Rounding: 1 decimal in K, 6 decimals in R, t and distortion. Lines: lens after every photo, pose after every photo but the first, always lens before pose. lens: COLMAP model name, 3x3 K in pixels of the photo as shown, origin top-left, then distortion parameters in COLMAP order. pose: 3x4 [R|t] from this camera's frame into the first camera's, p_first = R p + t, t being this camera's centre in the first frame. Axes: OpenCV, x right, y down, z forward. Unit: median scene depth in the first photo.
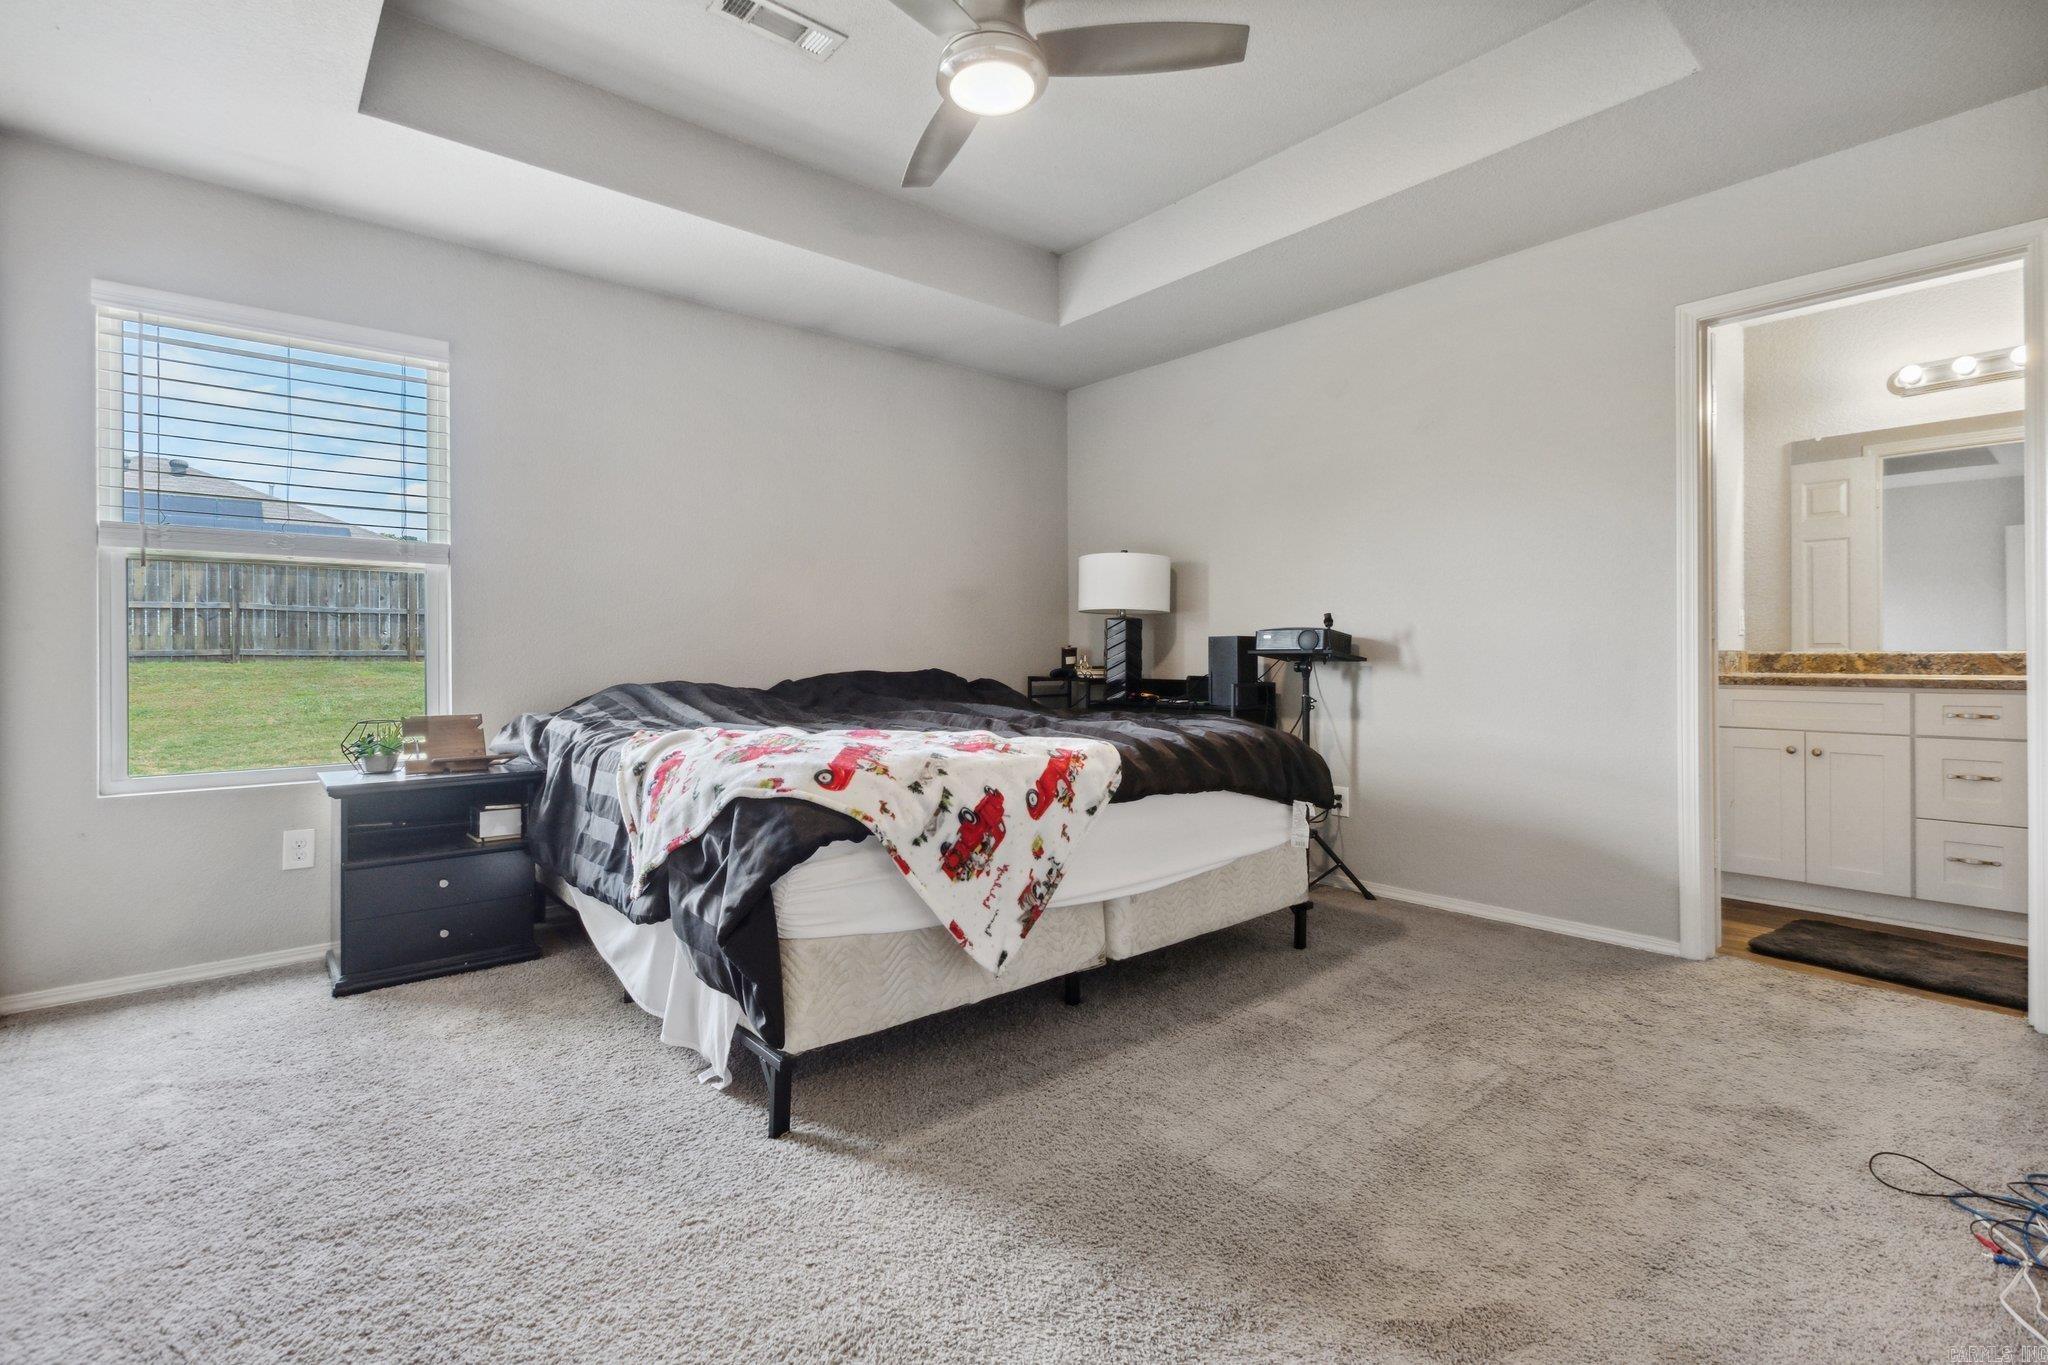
lens RADIAL K [[919.4, 0, 1020.7], [0, 919.4, 657.6], [0, 0, 1]] dist [0.002510, 0.000462]
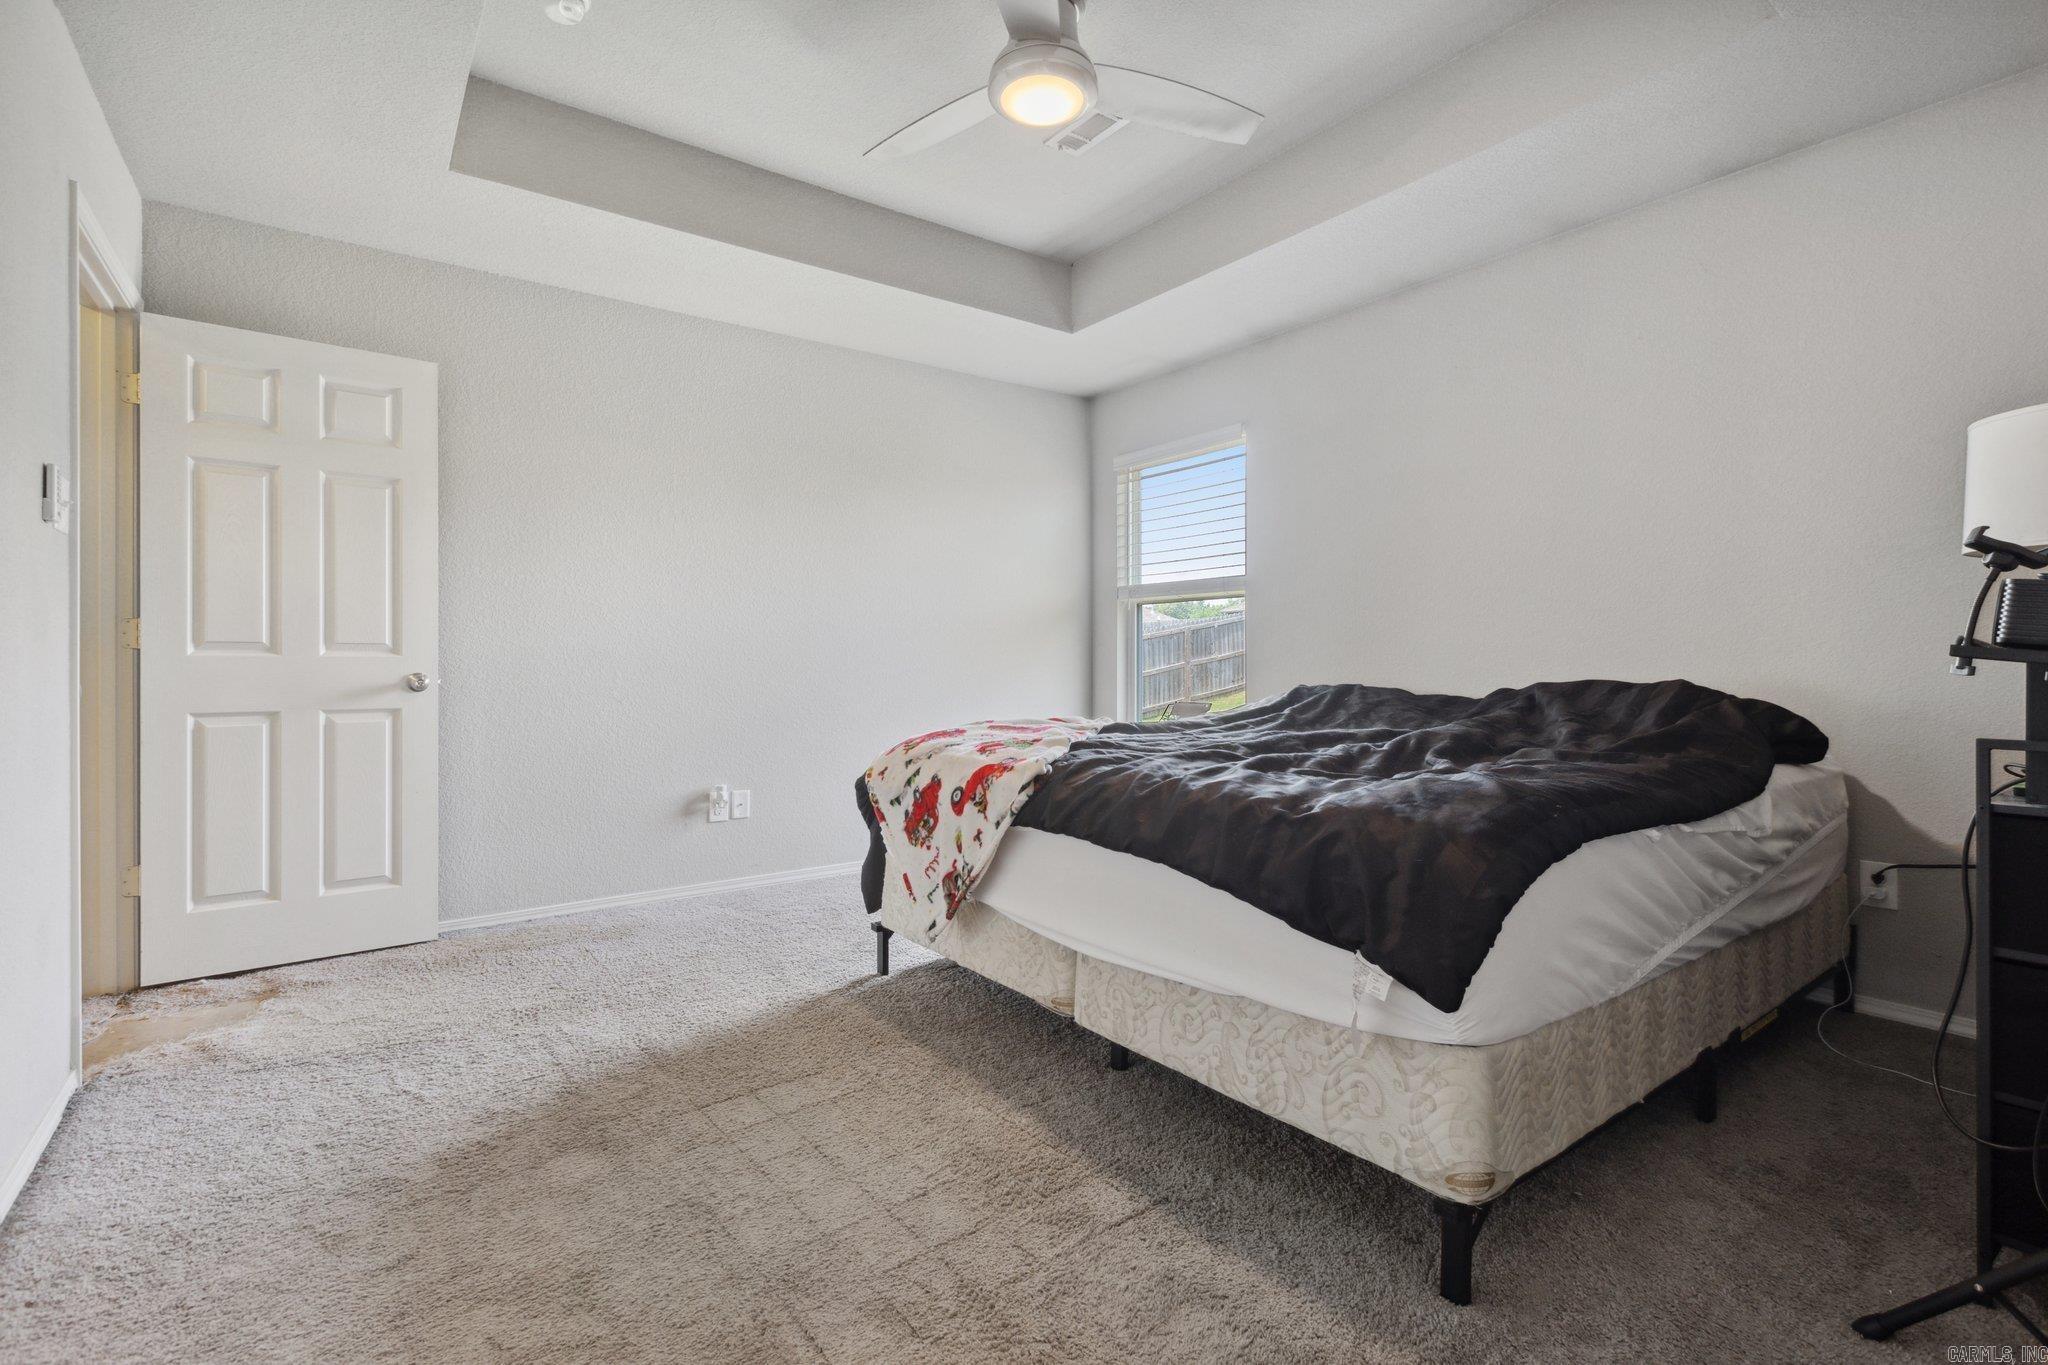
lens RADIAL K [[919.4, 0, 1020.7], [0, 919.4, 657.6], [0, 0, 1]] dist [0.002510, 0.000462]
pose [[-0.043570, 0.003003, -0.999046, 1.103315], [0.002132, 0.999993, 0.002913, -0.010488], [0.999048, -0.002003, -0.043576, 1.142114]]
